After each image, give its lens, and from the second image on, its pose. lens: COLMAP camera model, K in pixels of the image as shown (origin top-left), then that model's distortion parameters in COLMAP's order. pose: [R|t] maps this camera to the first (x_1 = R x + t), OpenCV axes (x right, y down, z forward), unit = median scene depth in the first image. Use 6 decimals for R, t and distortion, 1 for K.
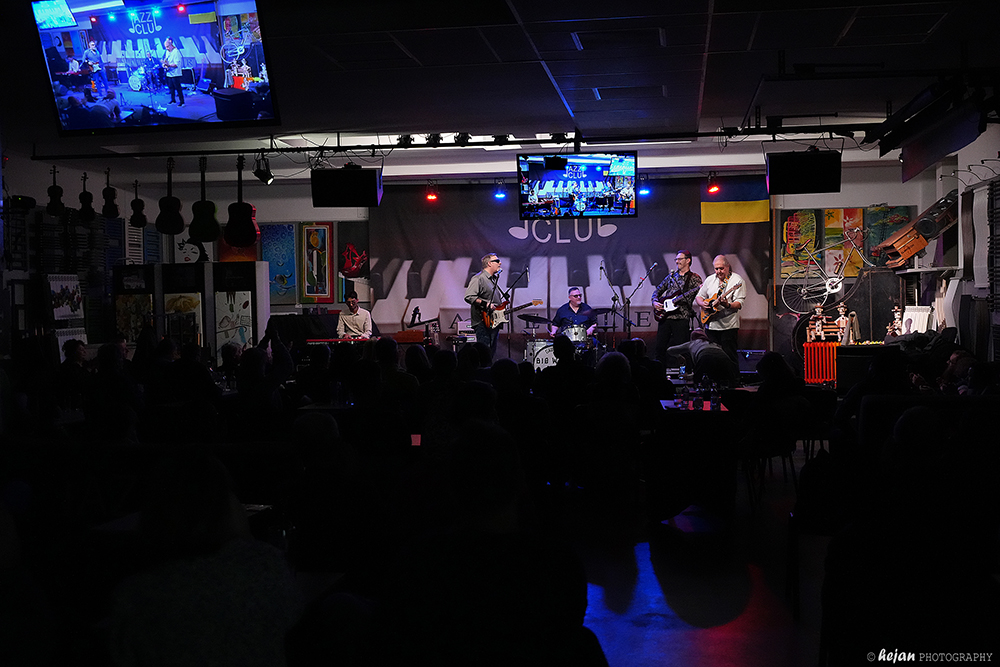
lens RADIAL K [[1016.3, 0, 500.0], [0, 1016.3, 333.5], [0, 0, 1]] dist [0.000236, -0.000220]
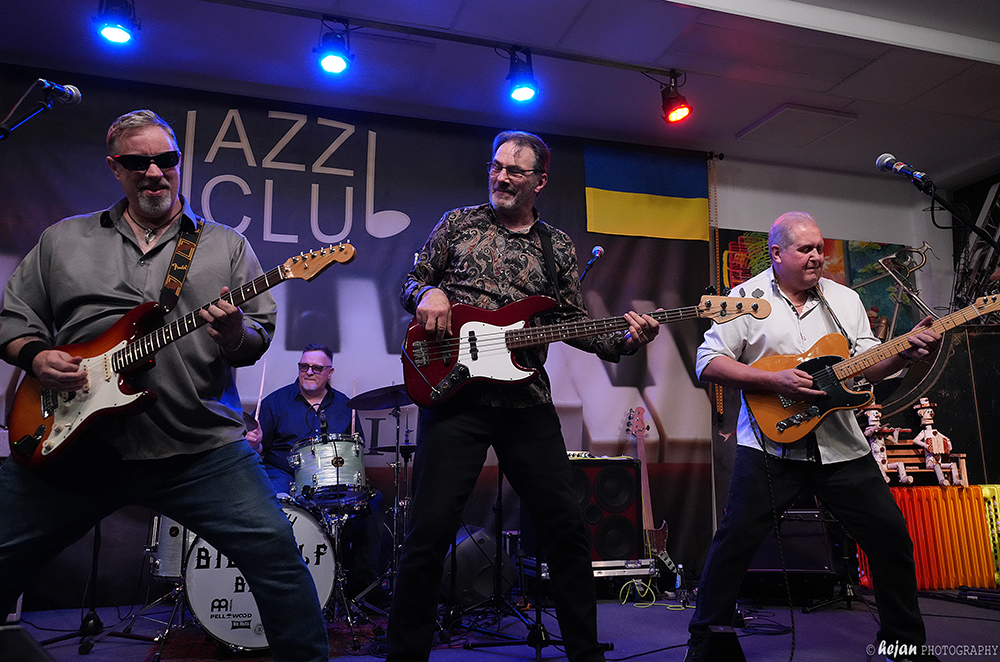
lens RADIAL K [[792.7, 0, 499.7], [0, 792.7, 301.8], [0, 0, 1]] dist [-0.005137, -0.001820]
pose [[0.910863, 0.092345, 0.402244, 0.016979], [0.003400, 0.972934, -0.231058, 0.007731], [-0.412694, 0.211830, 0.885896, 0.687420]]
